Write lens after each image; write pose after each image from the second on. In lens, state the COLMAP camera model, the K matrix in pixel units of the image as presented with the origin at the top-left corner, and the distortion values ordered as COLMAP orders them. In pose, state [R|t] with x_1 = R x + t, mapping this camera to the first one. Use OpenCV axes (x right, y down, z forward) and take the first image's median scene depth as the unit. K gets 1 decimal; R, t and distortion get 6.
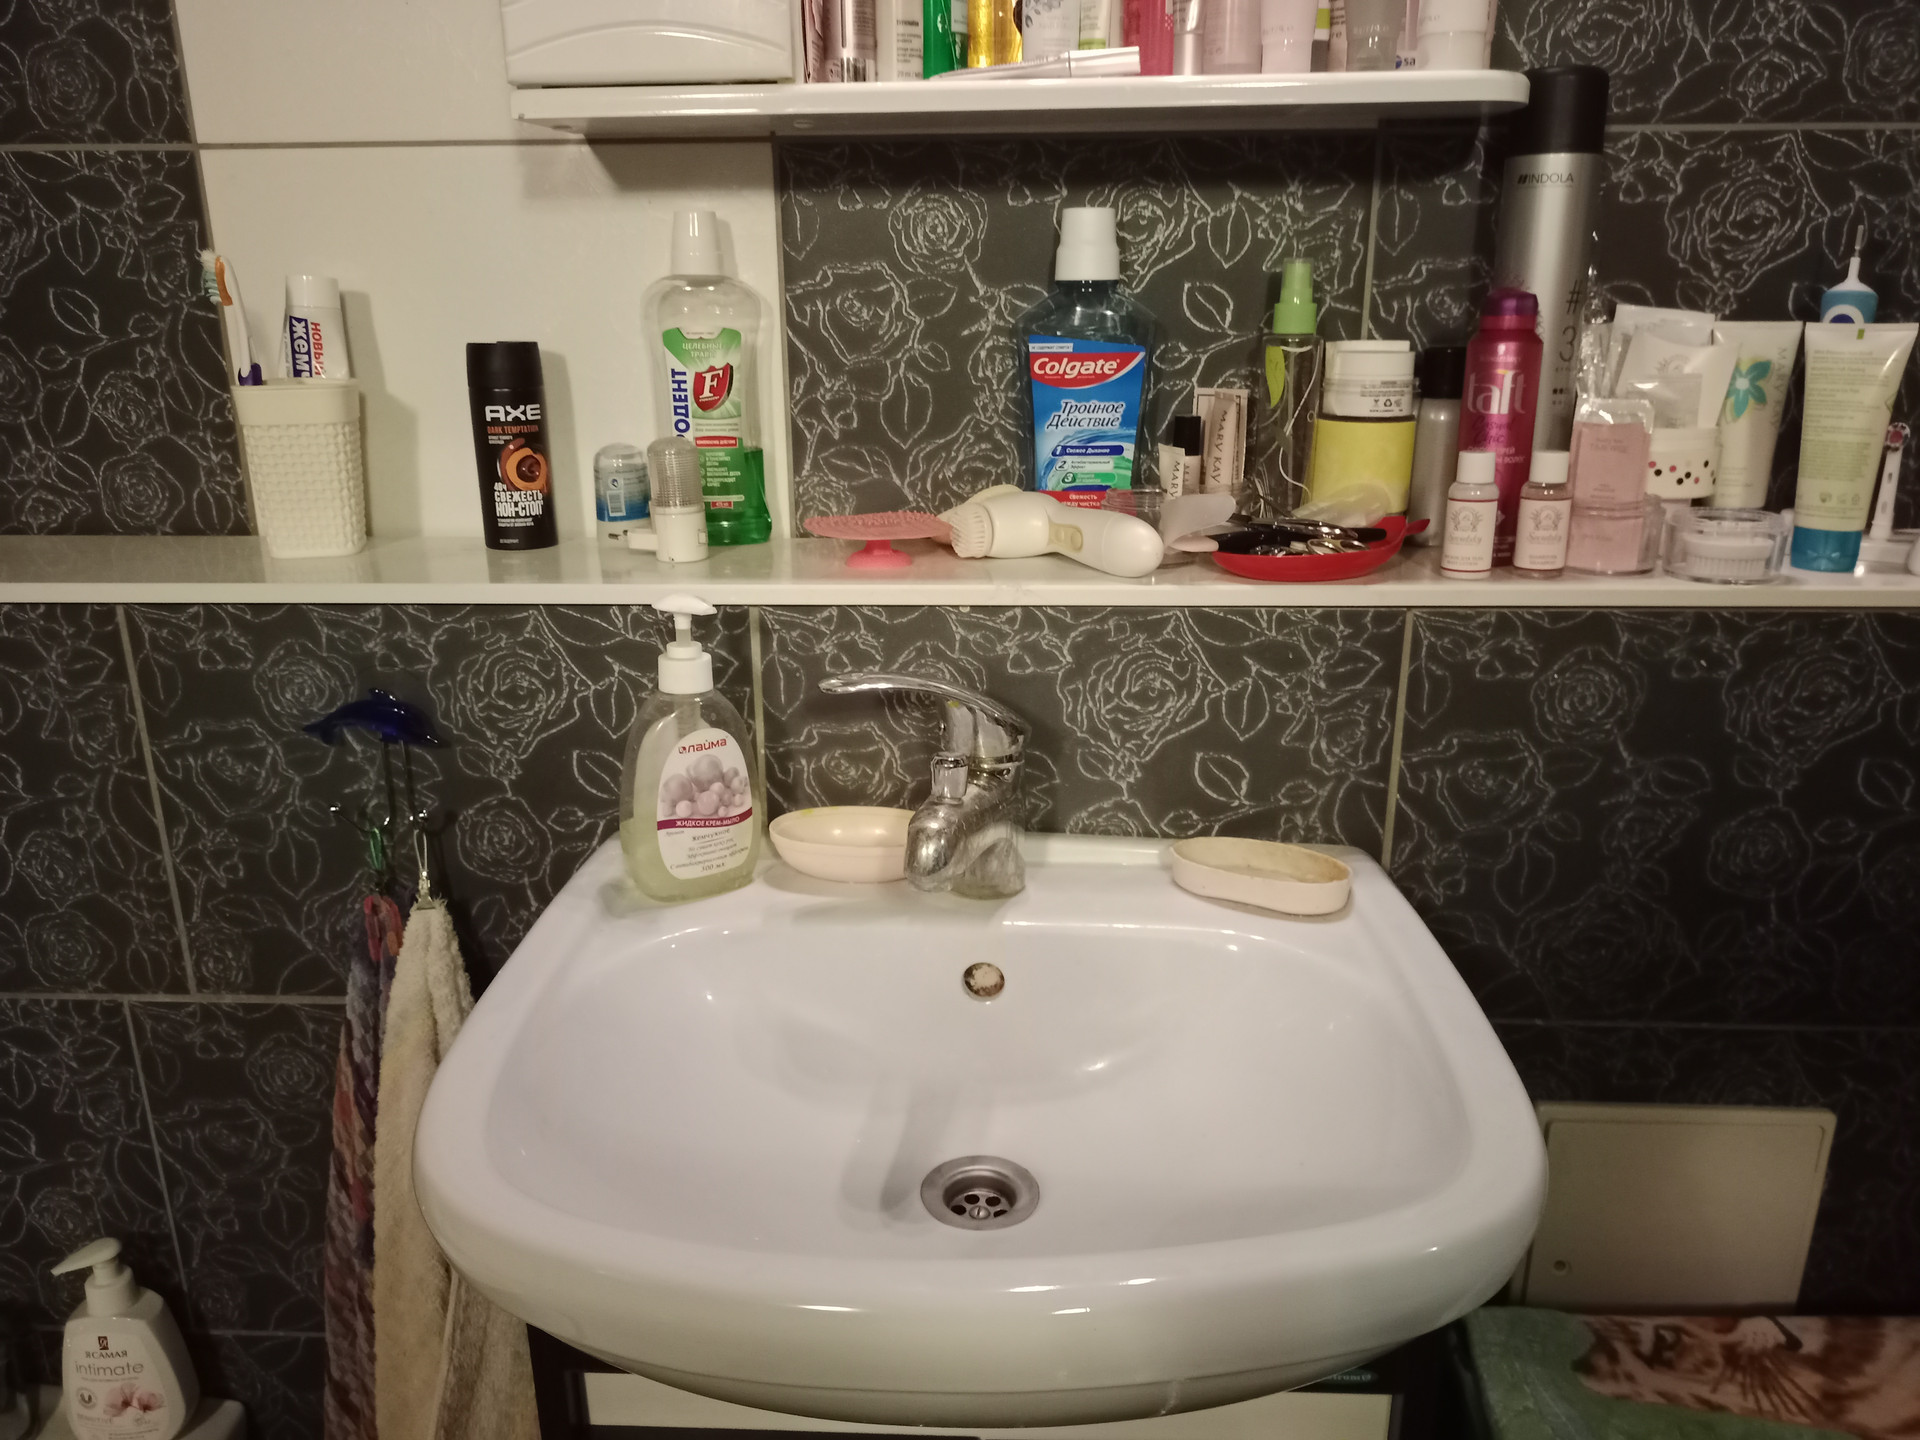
lens RADIAL K [[1394.9, 0, 957.6], [0, 1394.9, 718.2], [0, 0, 1]] dist [0.051170, -0.062189]
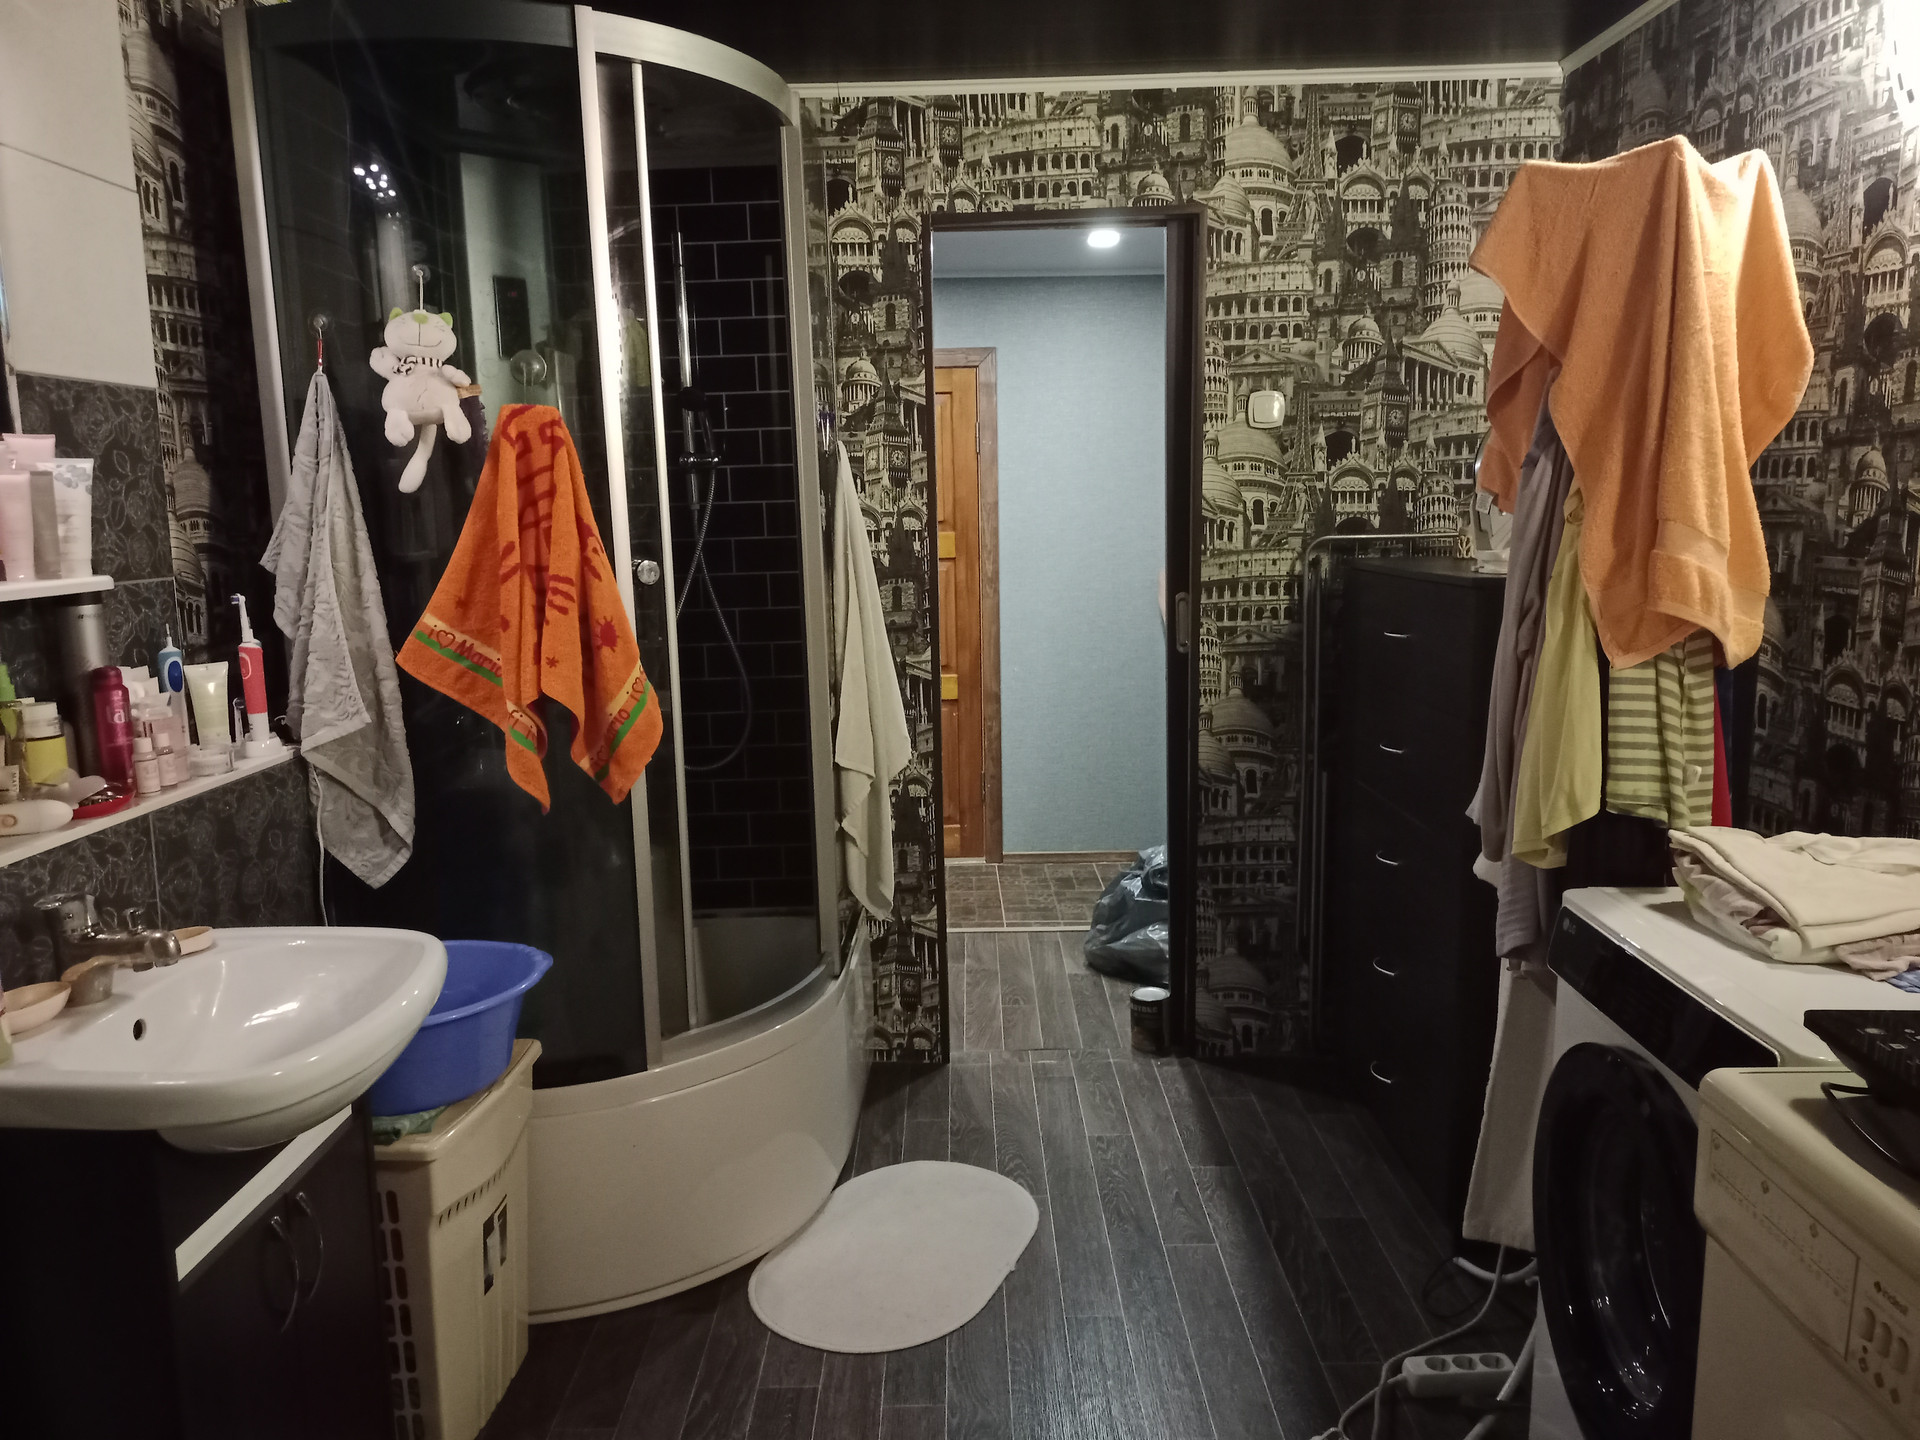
lens RADIAL K [[1394.9, 0, 956.9], [0, 1394.9, 729.2], [0, 0, 1]] dist [0.051170, -0.062189]
pose [[-0.007706, -0.155394, 0.987823, -1.680875], [0.325997, 0.933492, 0.149390, -0.110272], [-0.945339, 0.323179, 0.043465, -0.274566]]
